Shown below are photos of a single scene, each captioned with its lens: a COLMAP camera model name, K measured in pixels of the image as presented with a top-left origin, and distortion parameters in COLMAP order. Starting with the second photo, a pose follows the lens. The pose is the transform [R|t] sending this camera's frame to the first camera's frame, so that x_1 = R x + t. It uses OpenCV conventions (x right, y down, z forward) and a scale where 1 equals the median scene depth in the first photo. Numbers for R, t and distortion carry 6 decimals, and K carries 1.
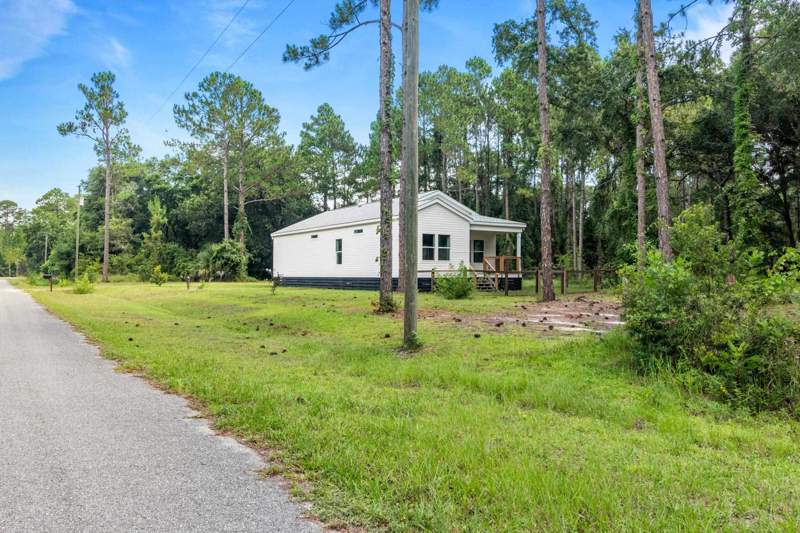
lens RADIAL K [[660.6, 0, 400.0], [0, 660.6, 266.5], [0, 0, 1]] dist [0.002415, 0.002019]
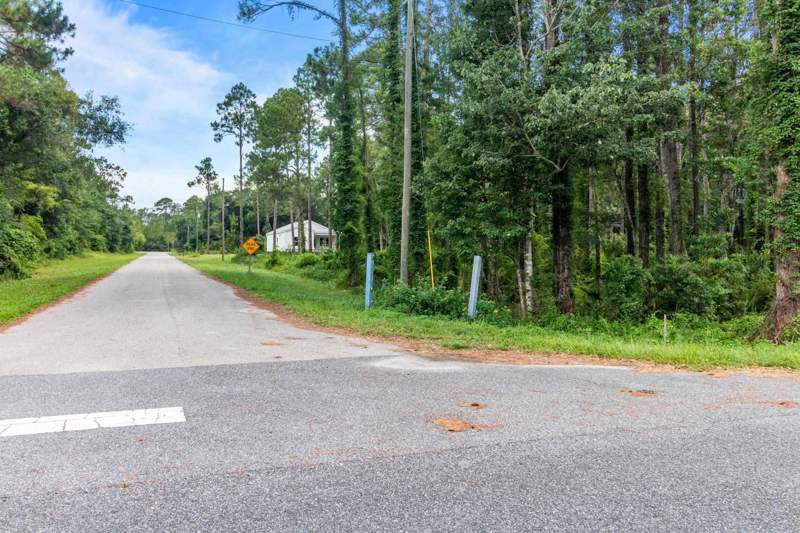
lens RADIAL K [[660.6, 0, 400.0], [0, 660.6, 266.5], [0, 0, 1]] dist [0.002415, 0.002019]
pose [[0.980914, 0.008801, -0.194243, 0.522095], [-0.002106, 0.999398, 0.034642, -0.009664], [0.194431, -0.033572, 0.980342, -0.886238]]
